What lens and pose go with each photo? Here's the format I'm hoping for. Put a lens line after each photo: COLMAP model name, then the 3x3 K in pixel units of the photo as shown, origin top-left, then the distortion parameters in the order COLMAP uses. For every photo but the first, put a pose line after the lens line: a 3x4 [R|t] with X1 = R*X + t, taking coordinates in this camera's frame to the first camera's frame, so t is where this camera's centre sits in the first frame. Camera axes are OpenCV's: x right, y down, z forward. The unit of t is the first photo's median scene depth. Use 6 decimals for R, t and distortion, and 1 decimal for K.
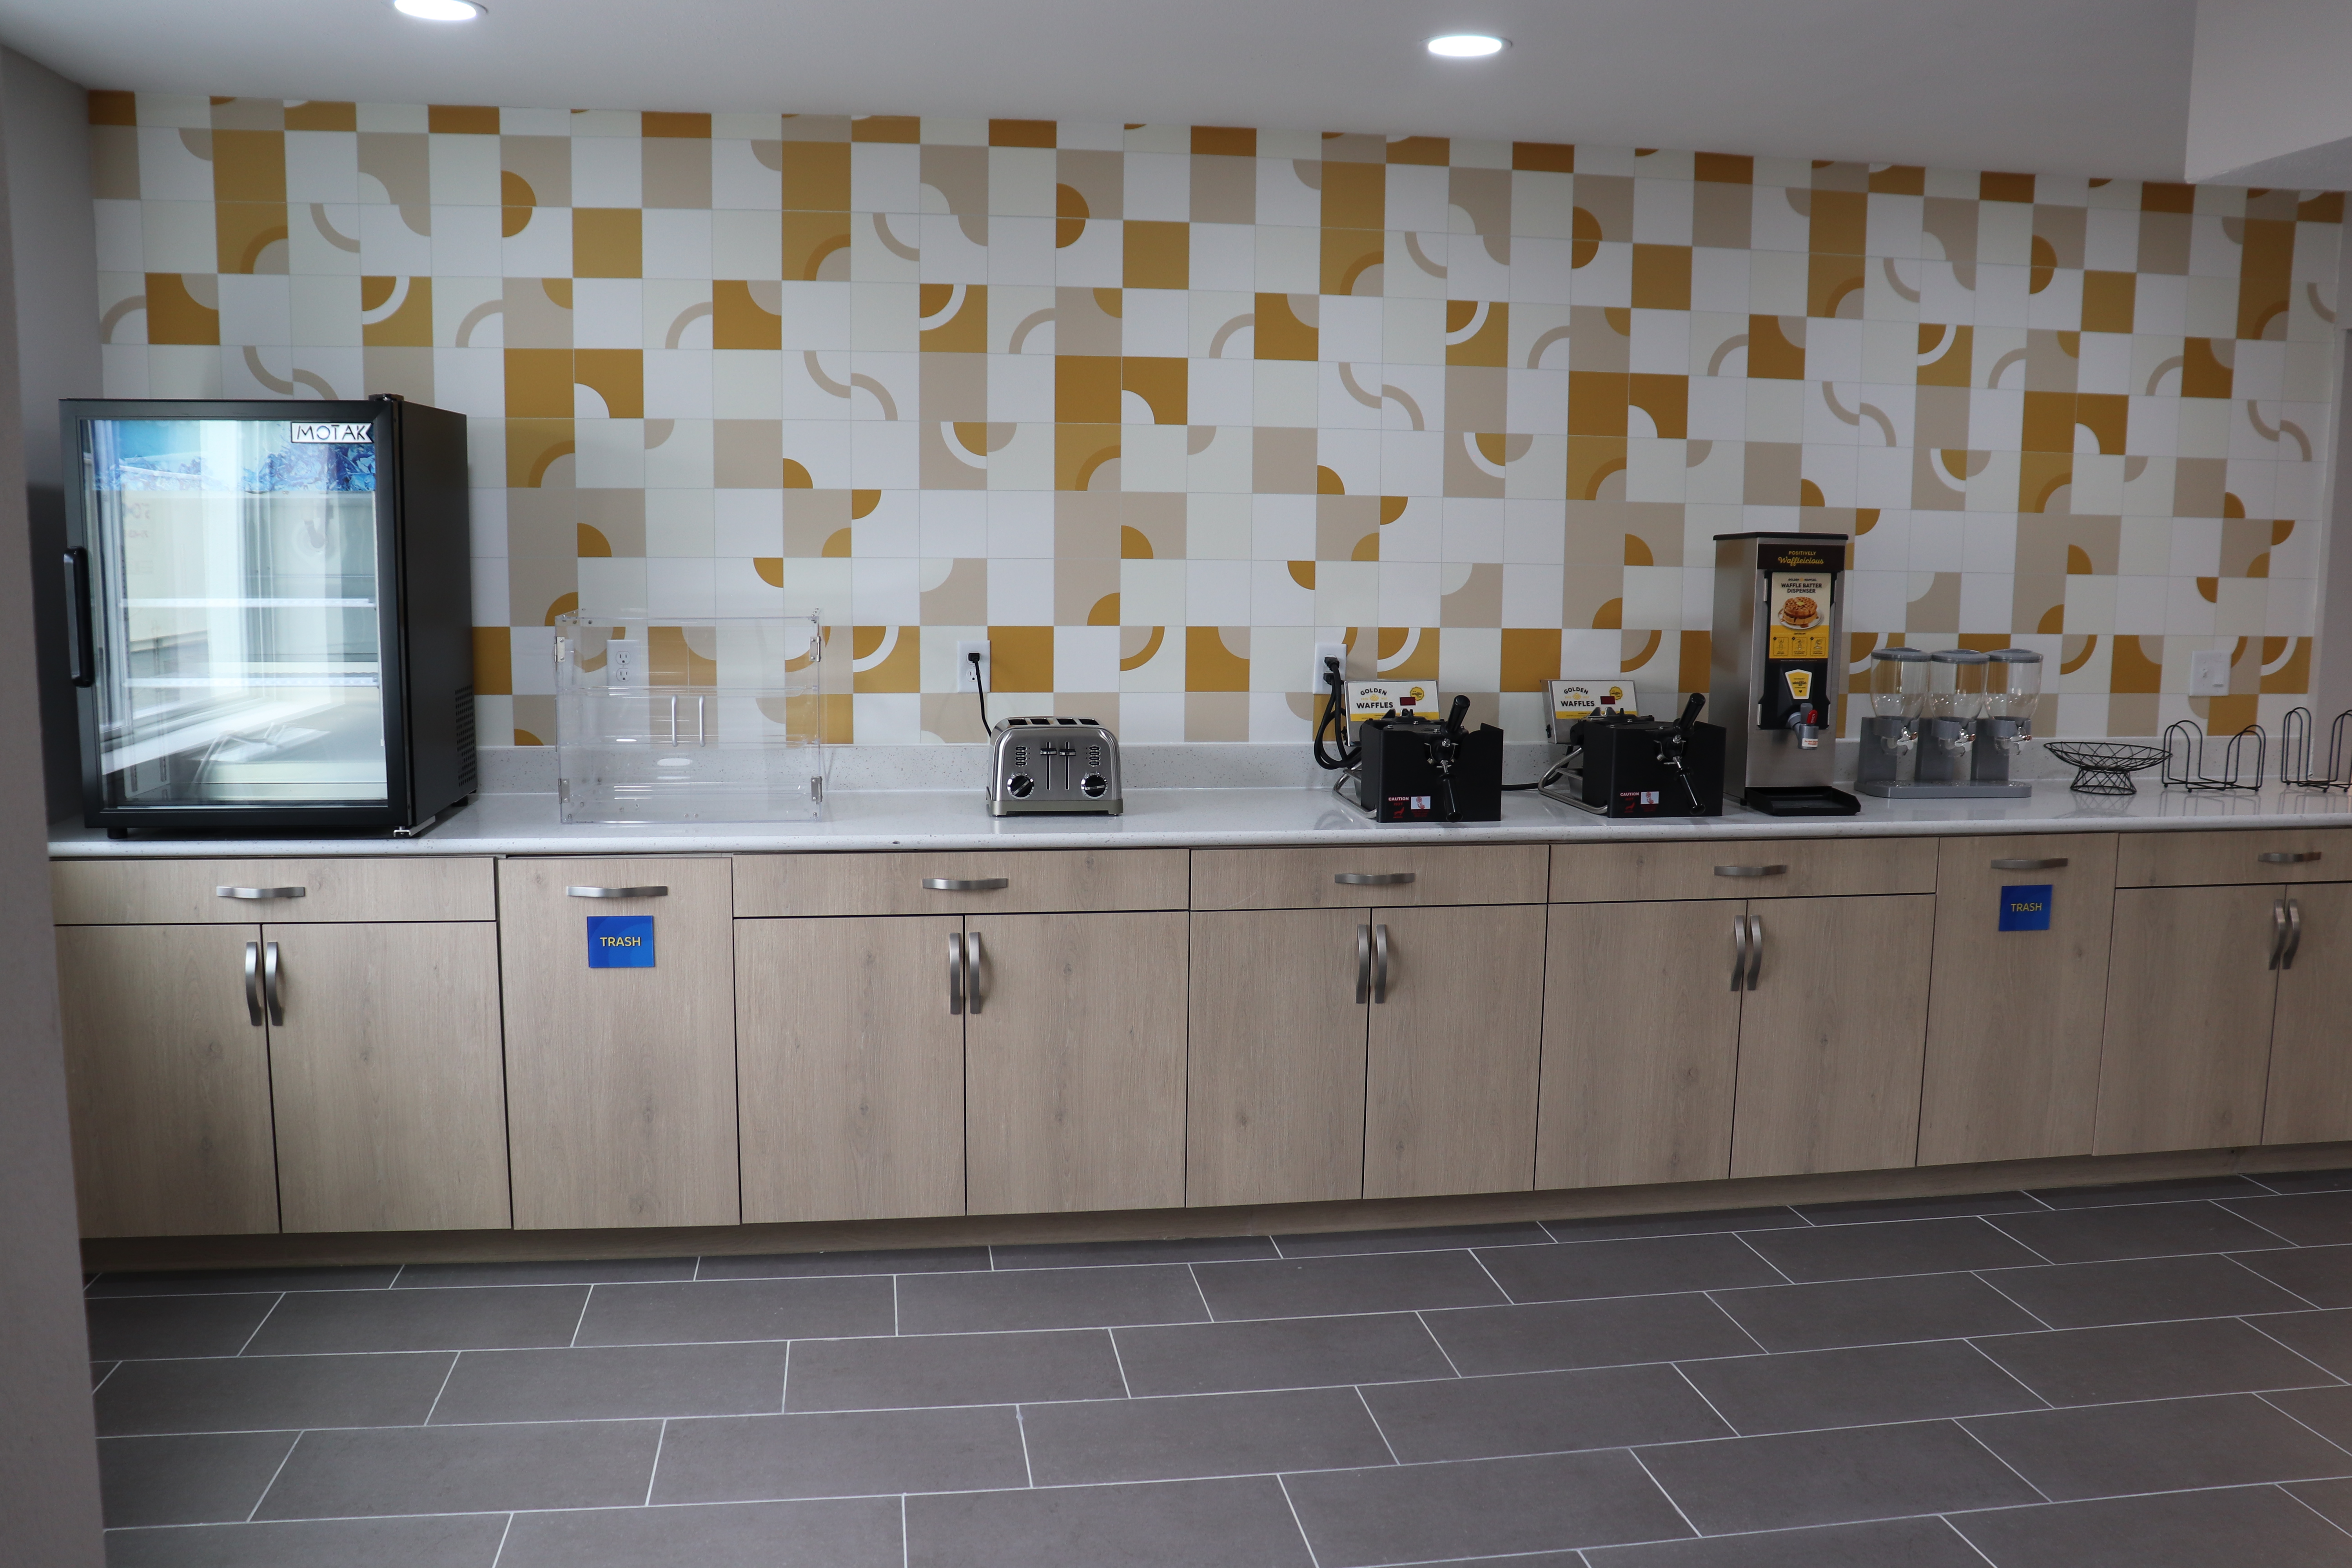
lens RADIAL K [[1958.7, 0, 1184.6], [0, 1958.7, 771.6], [0, 0, 1]] dist [-0.171228, 0.169994]
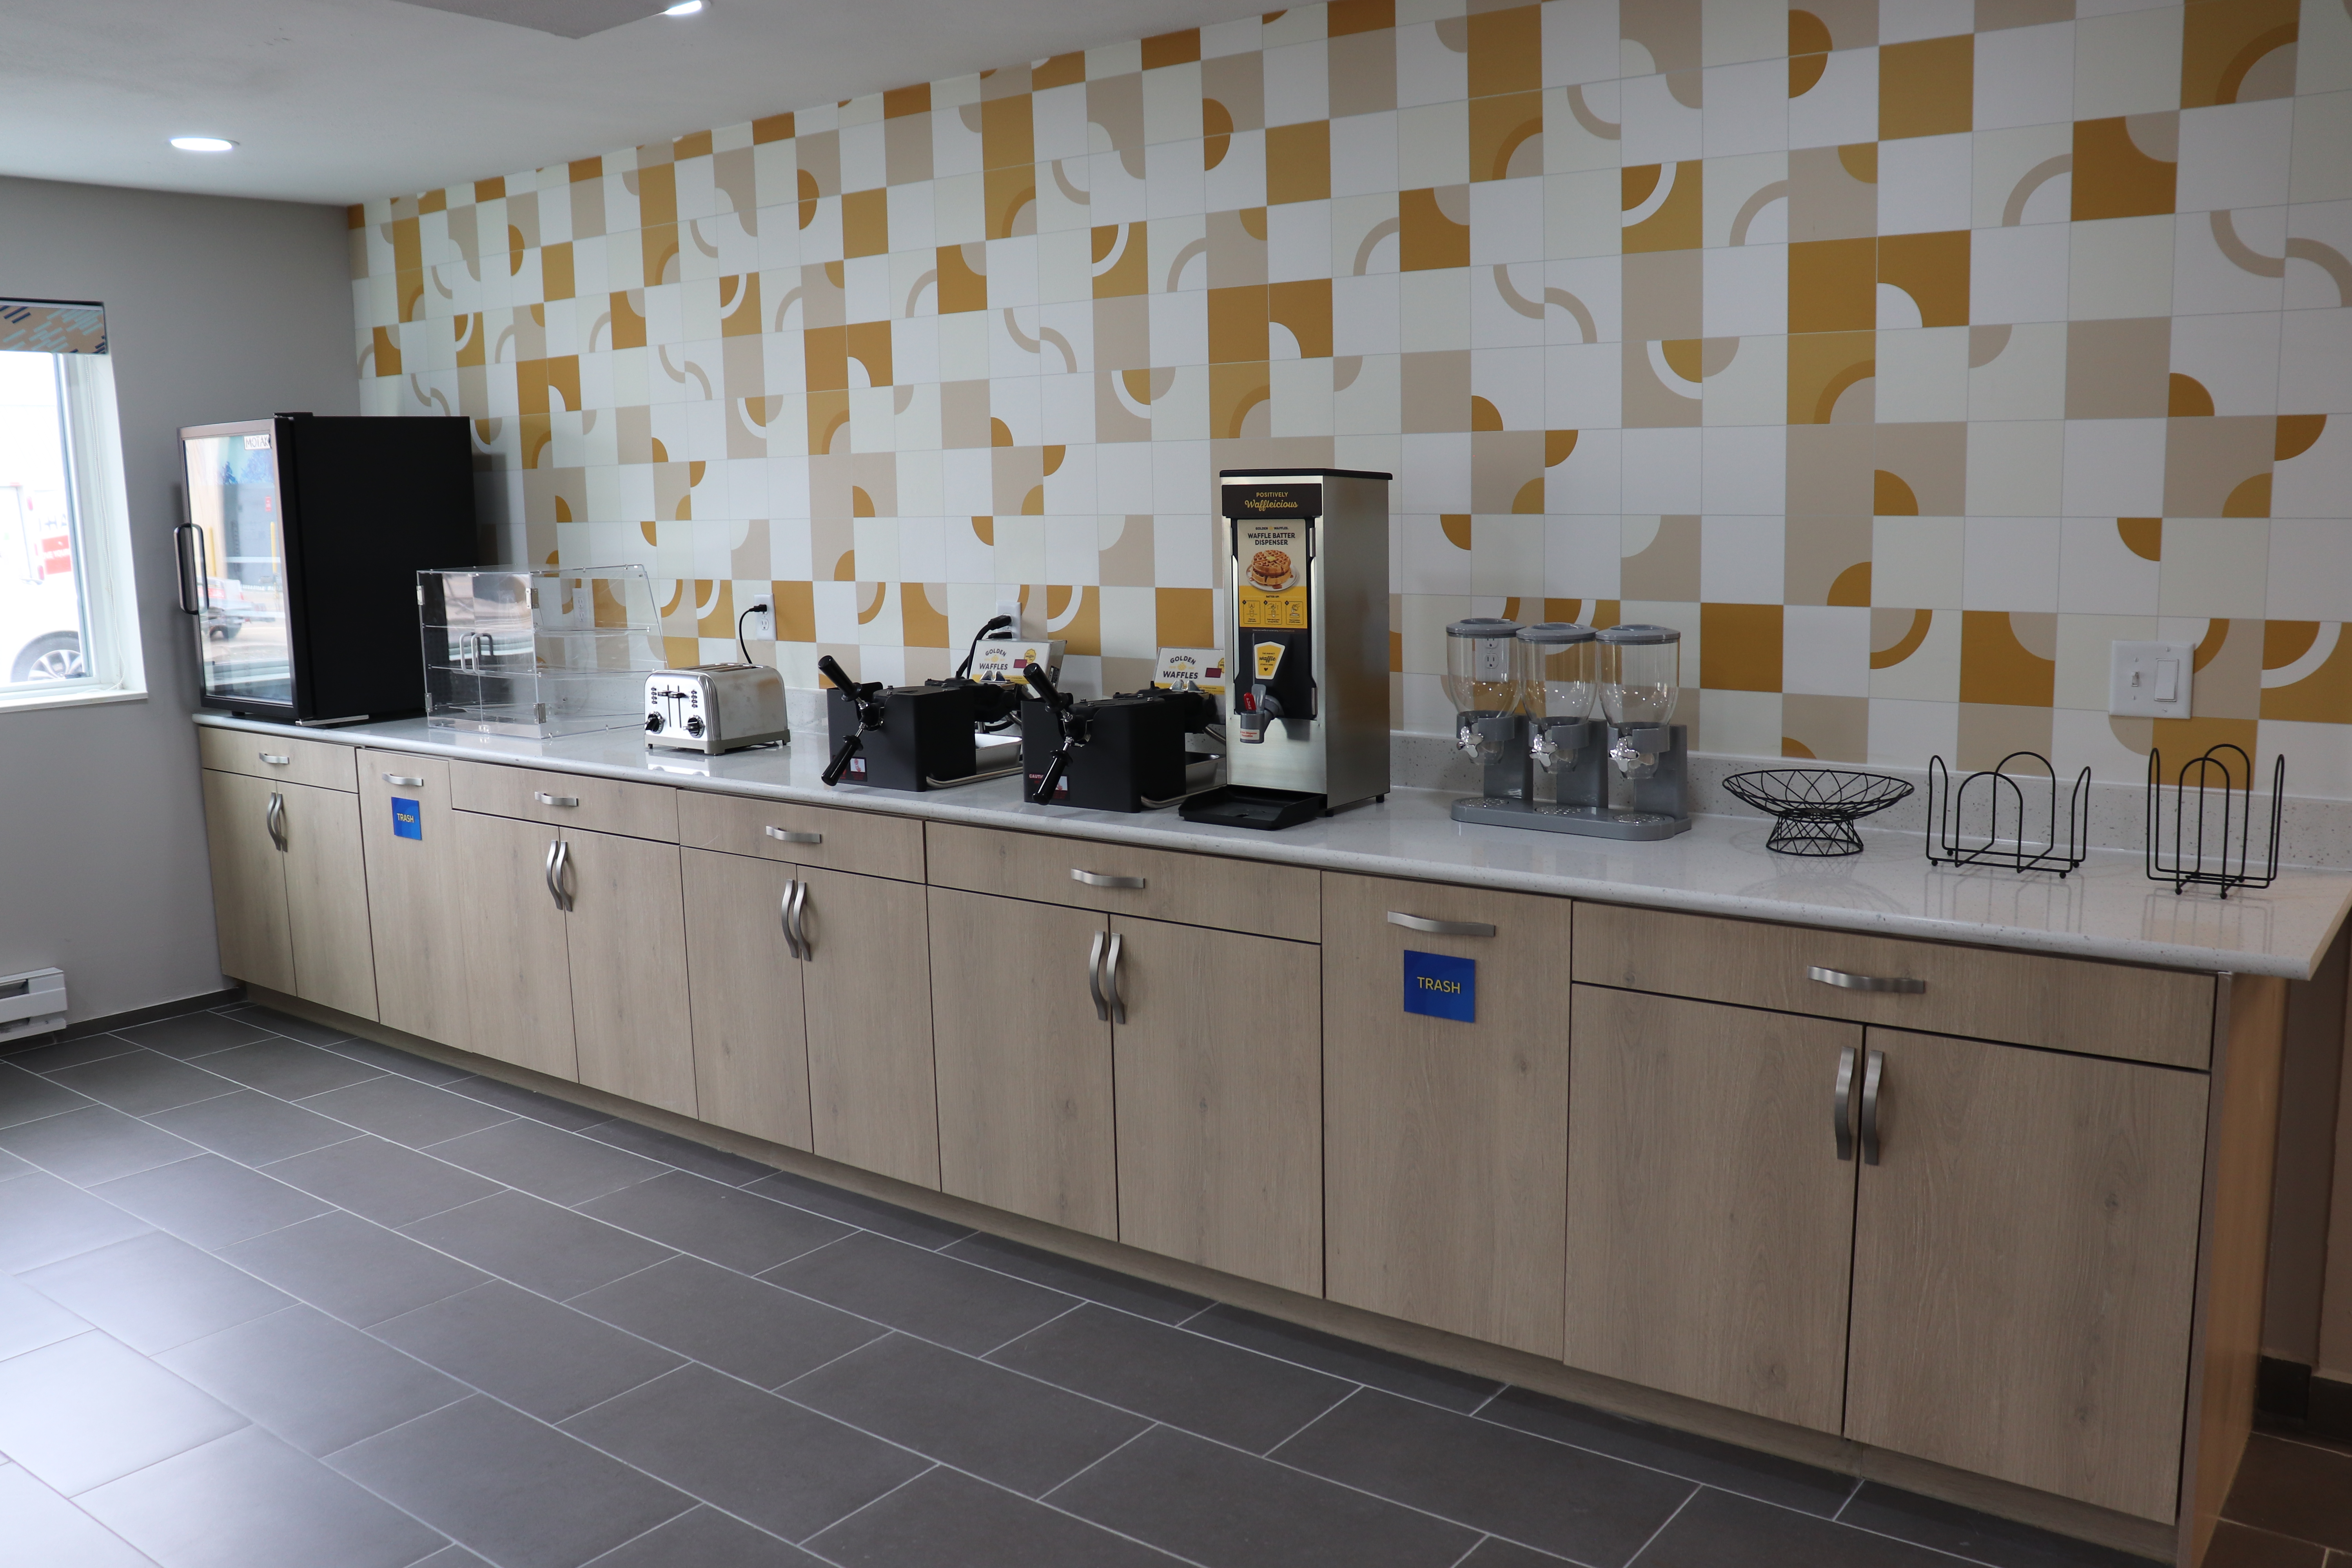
lens RADIAL K [[1958.7, 0, 1190.8], [0, 1958.7, 779.3], [0, 0, 1]] dist [-0.171228, 0.169994]
pose [[0.688190, 0.083806, -0.720674, 0.862634], [-0.065868, 0.996421, 0.052973, -0.036285], [0.722534, 0.011014, 0.691247, 0.412987]]
